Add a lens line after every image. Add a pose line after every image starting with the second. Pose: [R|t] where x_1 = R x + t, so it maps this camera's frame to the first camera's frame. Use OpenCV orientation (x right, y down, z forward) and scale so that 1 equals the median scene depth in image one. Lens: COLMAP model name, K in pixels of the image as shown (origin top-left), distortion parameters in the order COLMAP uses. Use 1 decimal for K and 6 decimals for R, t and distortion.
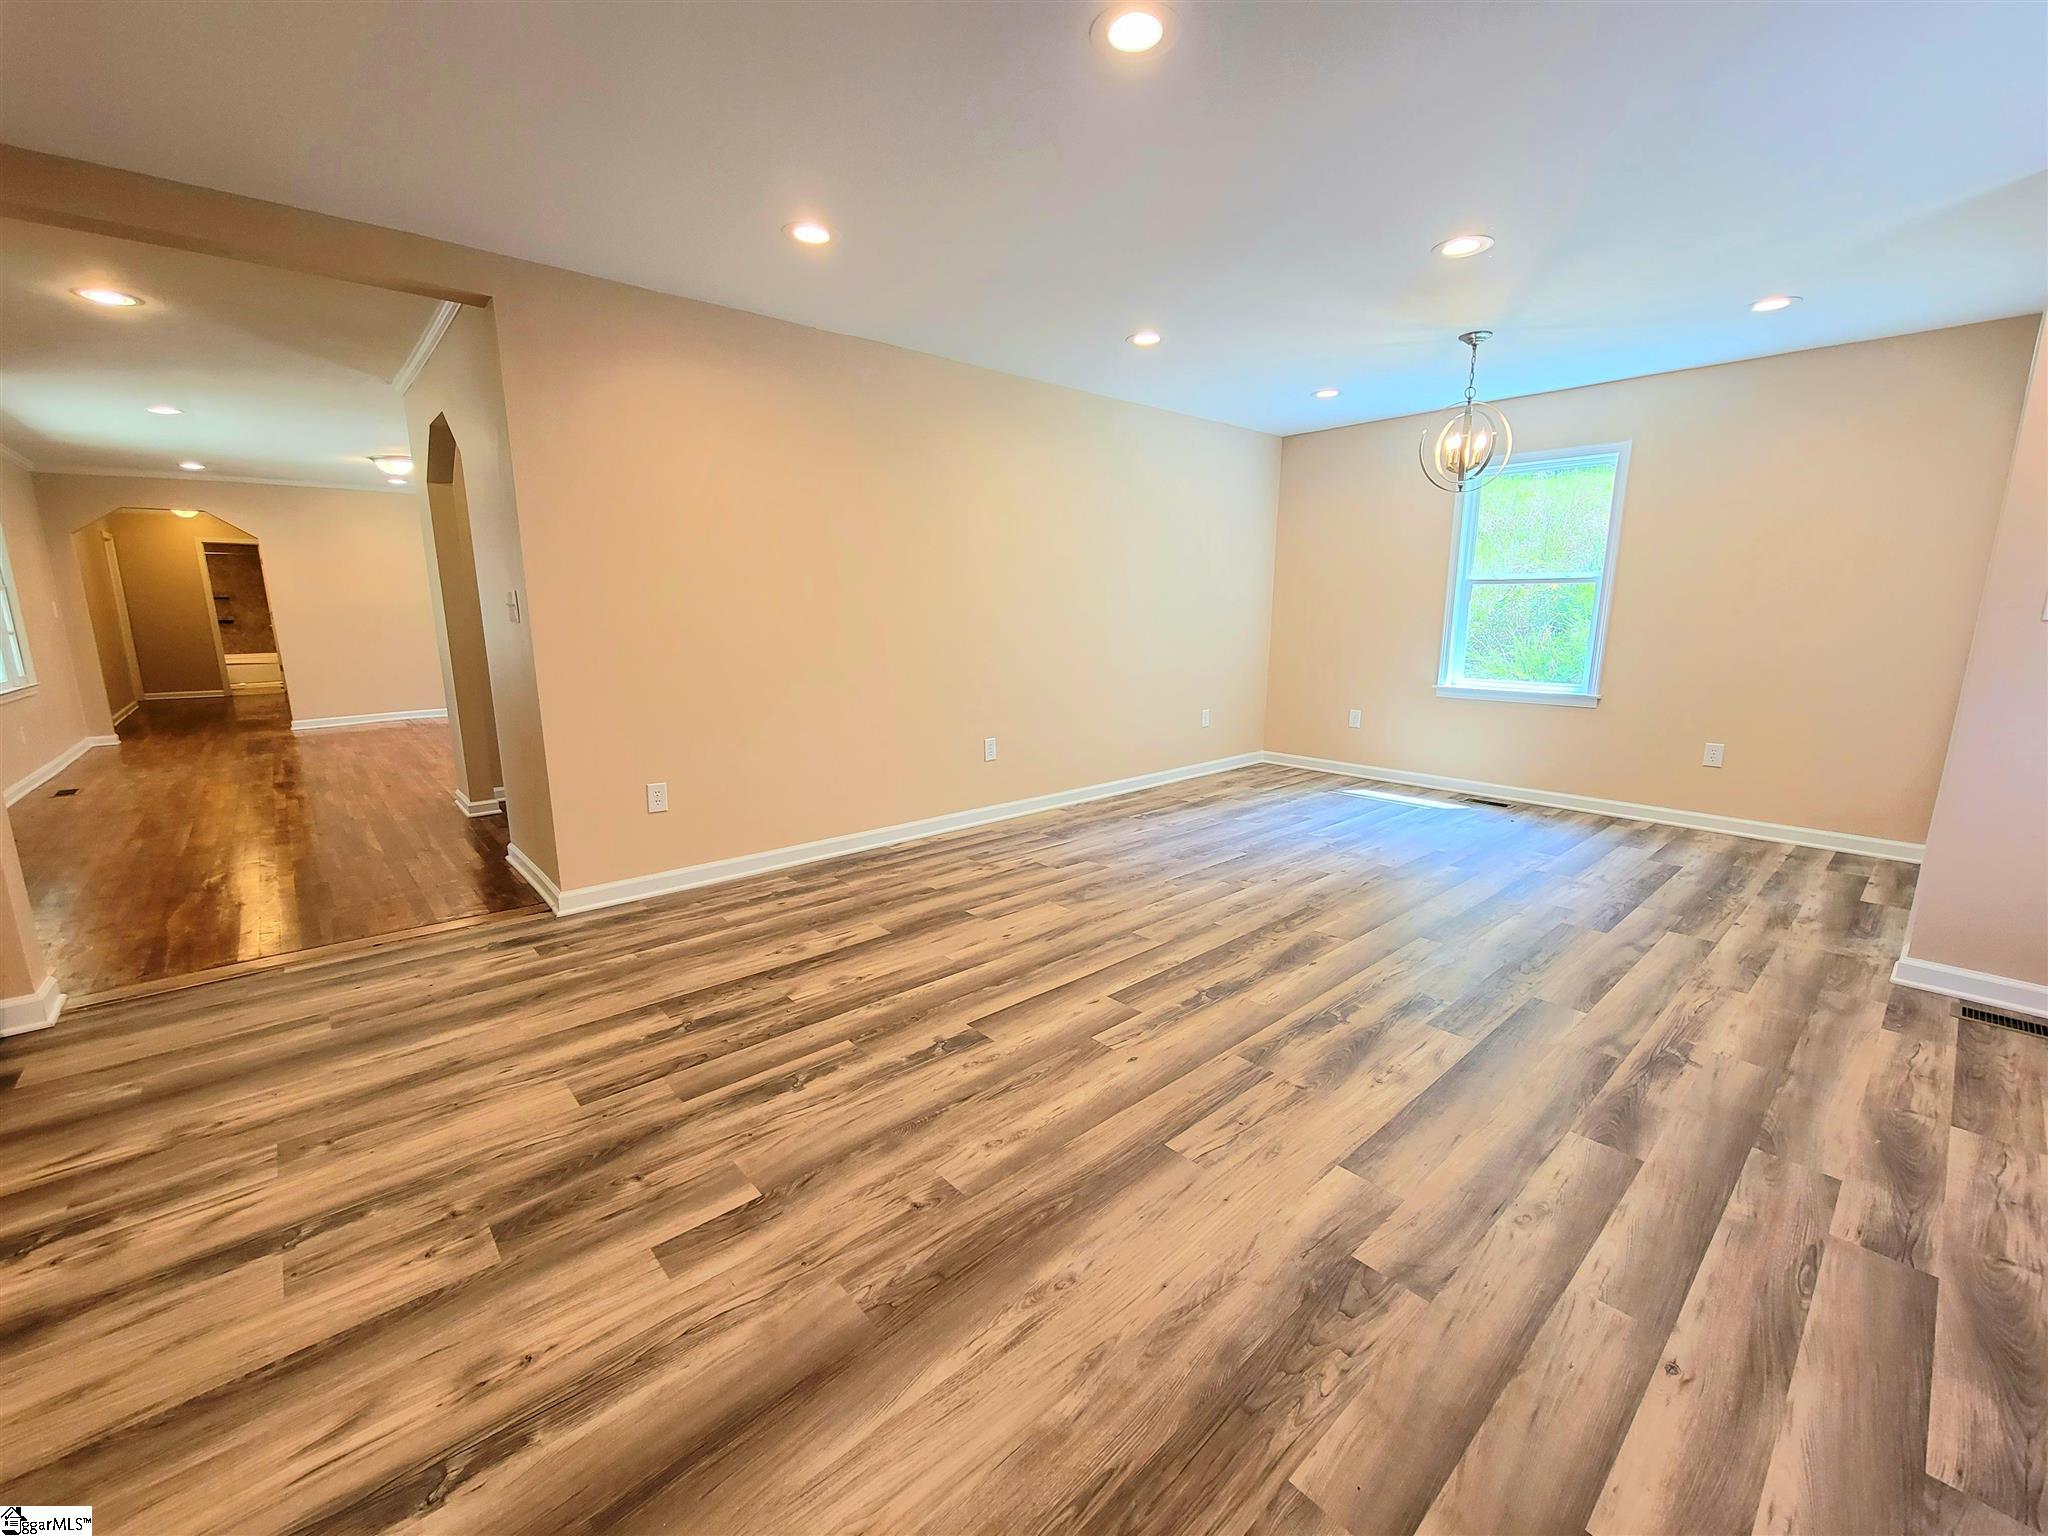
lens RADIAL K [[837.5, 0, 1022.1], [0, 837.5, 783.2], [0, 0, 1]] dist [-0.000281, -0.001710]
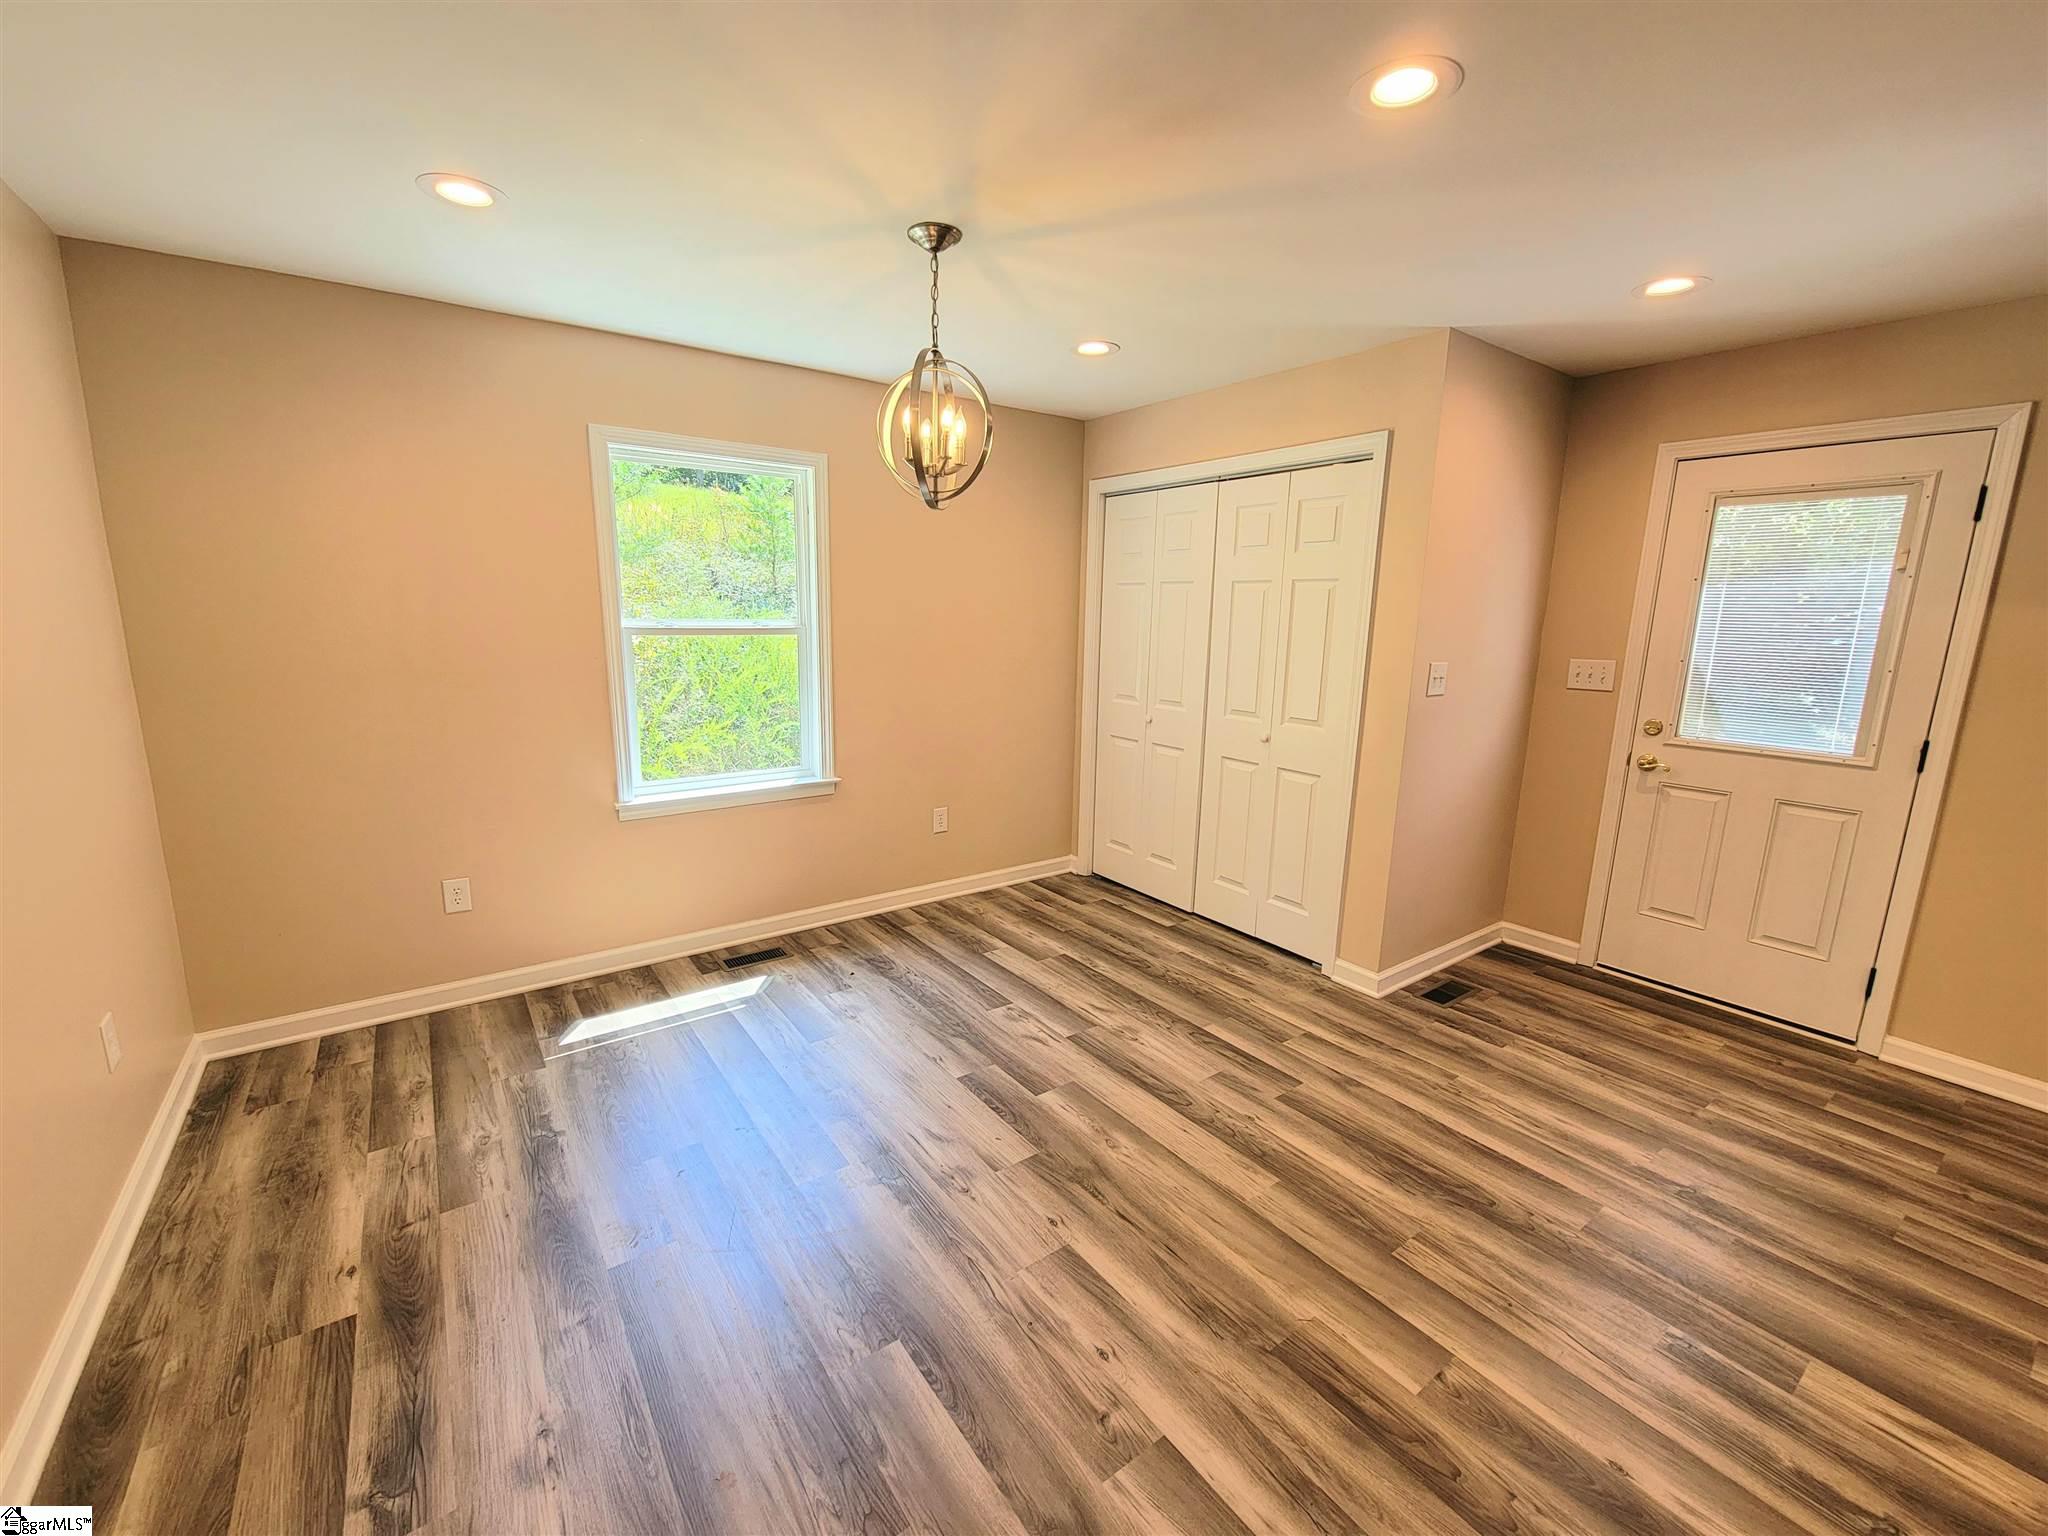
lens RADIAL K [[837.5, 0, 1021.7], [0, 837.5, 773.6], [0, 0, 1]] dist [-0.000281, -0.001710]
pose [[0.099349, -0.188395, 0.977055, -0.125221], [0.191935, 0.967102, 0.166960, -0.415670], [-0.976366, 0.170944, 0.132240, 1.457605]]
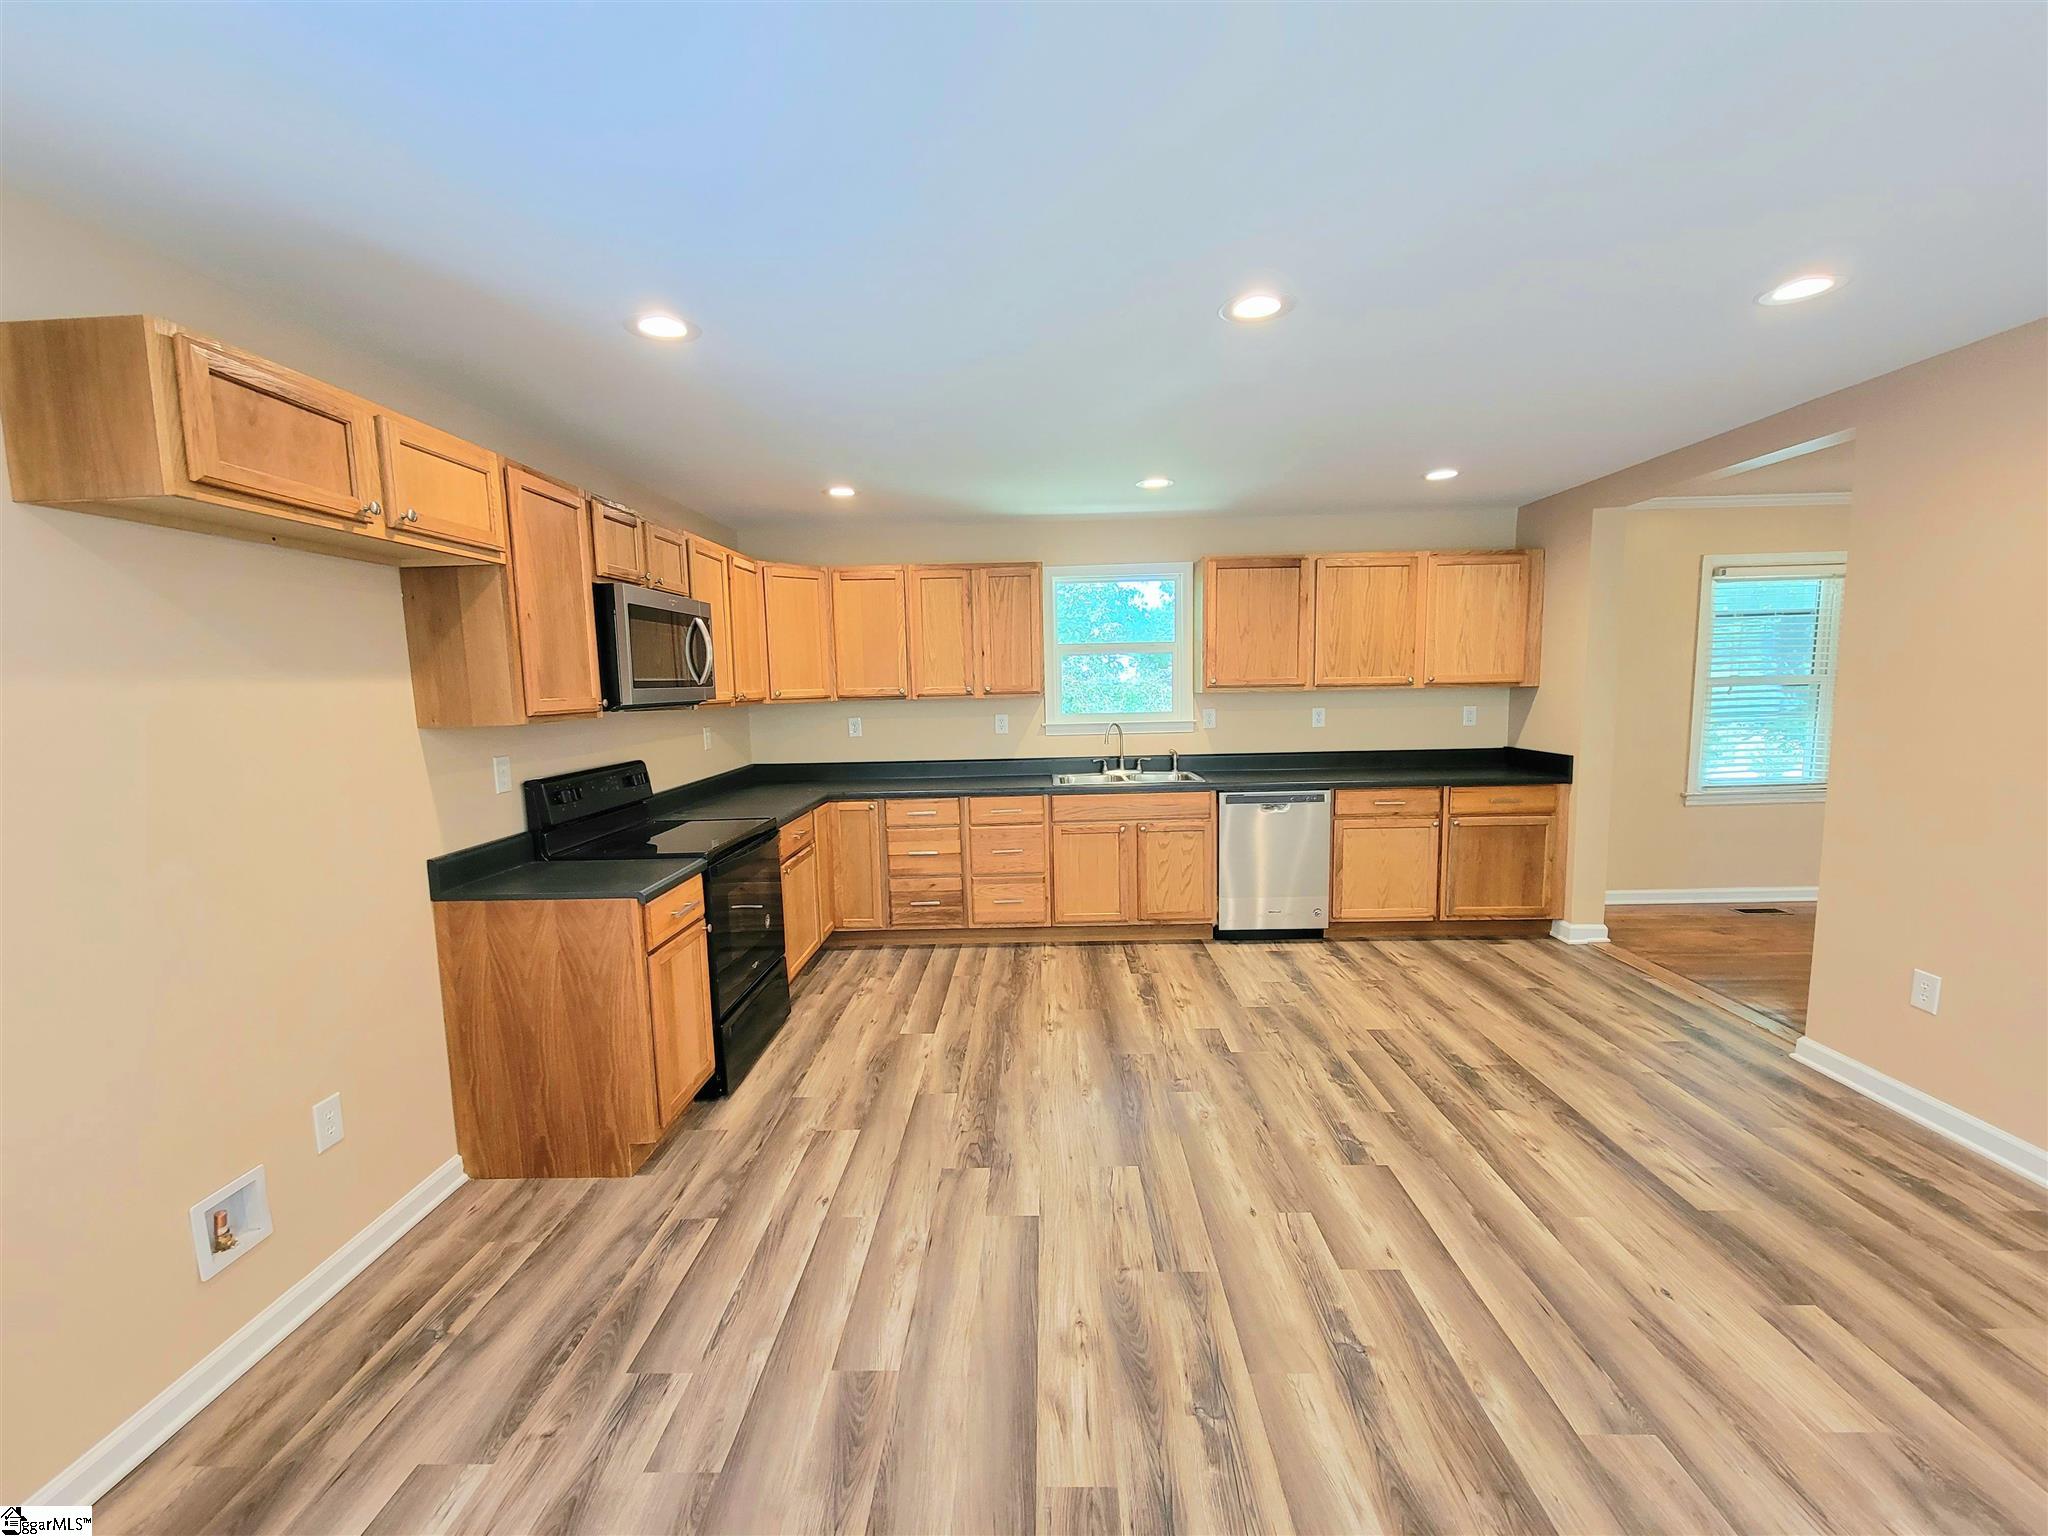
lens RADIAL K [[837.5, 0, 1021.4], [0, 837.5, 776.5], [0, 0, 1]] dist [-0.000281, -0.001710]
pose [[-0.682252, 0.101850, -0.723988, 0.952401], [-0.126804, 0.958757, 0.254372, -0.378403], [0.720037, 0.265350, -0.641199, 1.241207]]
